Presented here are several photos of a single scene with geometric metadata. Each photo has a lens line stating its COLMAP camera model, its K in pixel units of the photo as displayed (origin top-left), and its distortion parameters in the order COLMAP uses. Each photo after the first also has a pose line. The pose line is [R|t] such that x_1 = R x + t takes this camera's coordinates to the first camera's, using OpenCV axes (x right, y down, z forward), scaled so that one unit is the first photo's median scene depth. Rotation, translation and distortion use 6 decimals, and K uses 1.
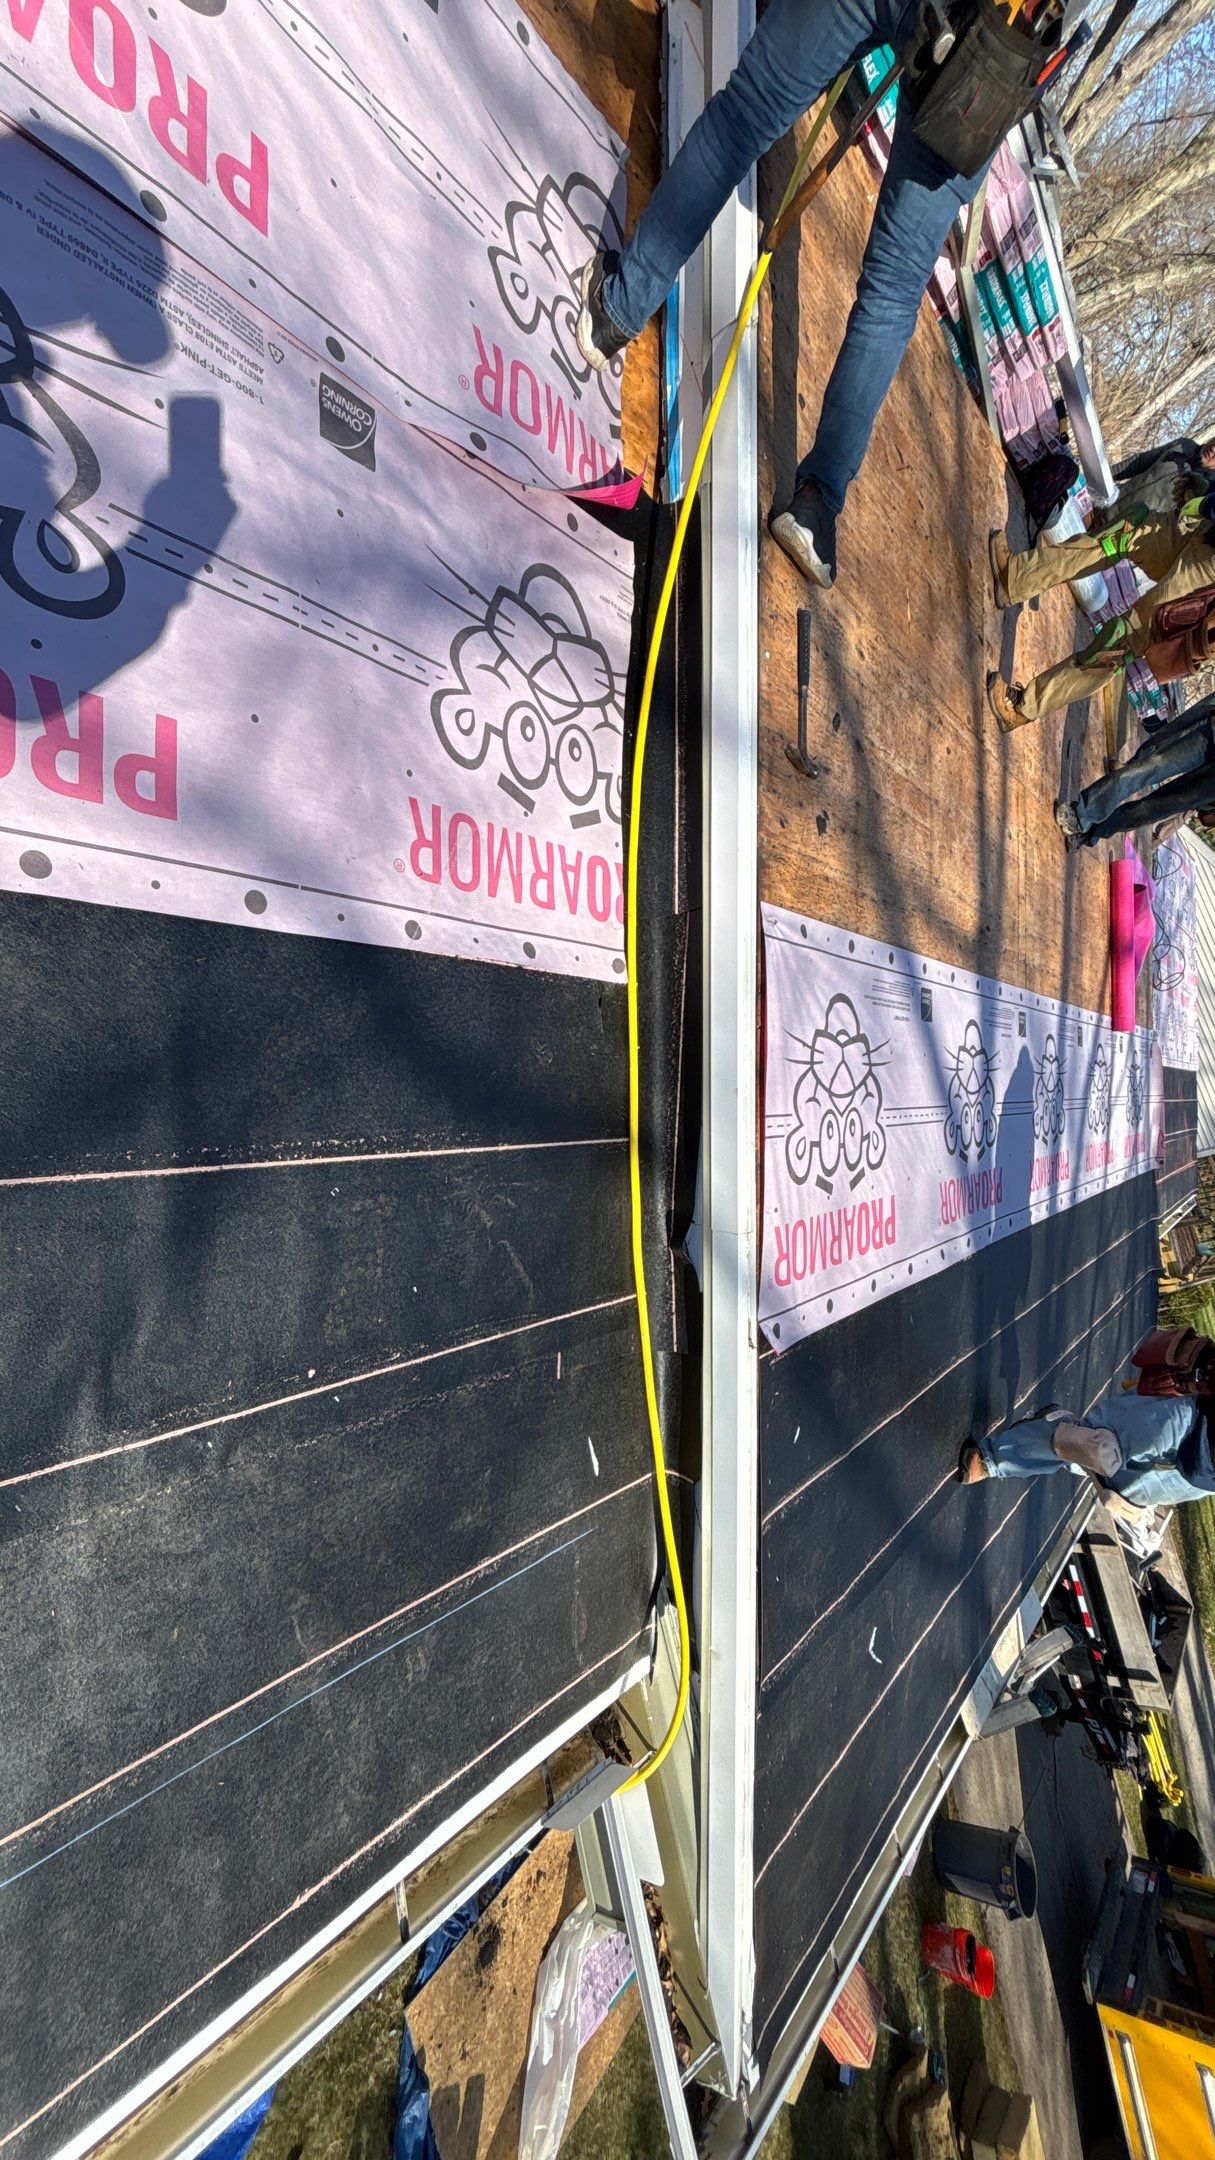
lens RADIAL K [[863.3, 0, 602.3], [0, 863.3, 1081.7], [0, 0, 1]] dist [0.000682, 0.002005]
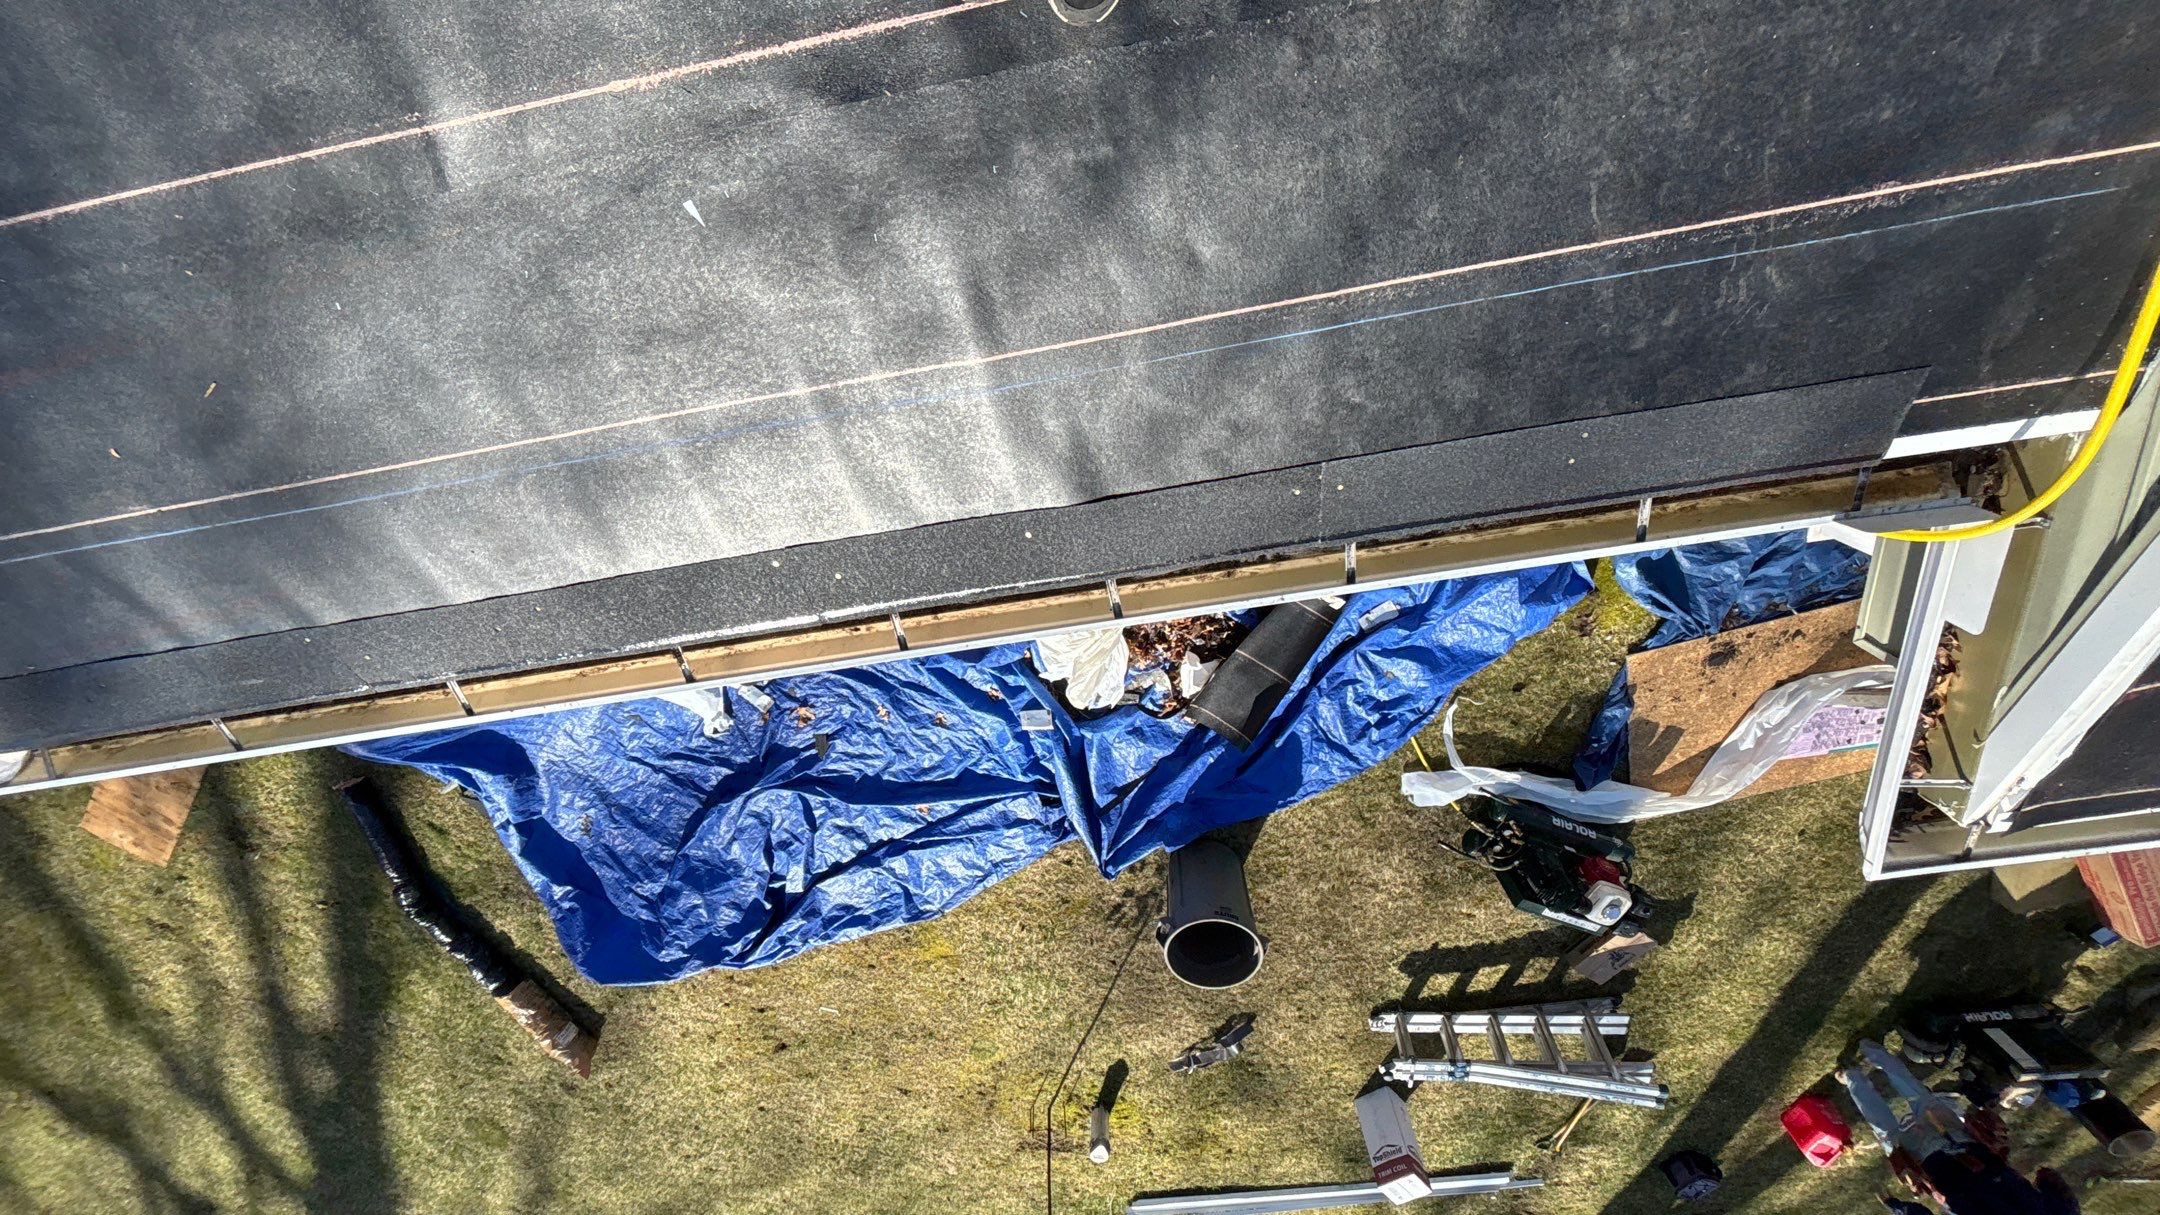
lens RADIAL K [[863.3, 0, 1076.4], [0, 863.3, 592.5], [0, 0, 1]] dist [0.000682, 0.002005]
pose [[0.646673, 0.416986, -0.638699, 0.031760], [0.190540, 0.722489, 0.664608, 0.222694], [0.738585, -0.551482, 0.387762, 0.047780]]
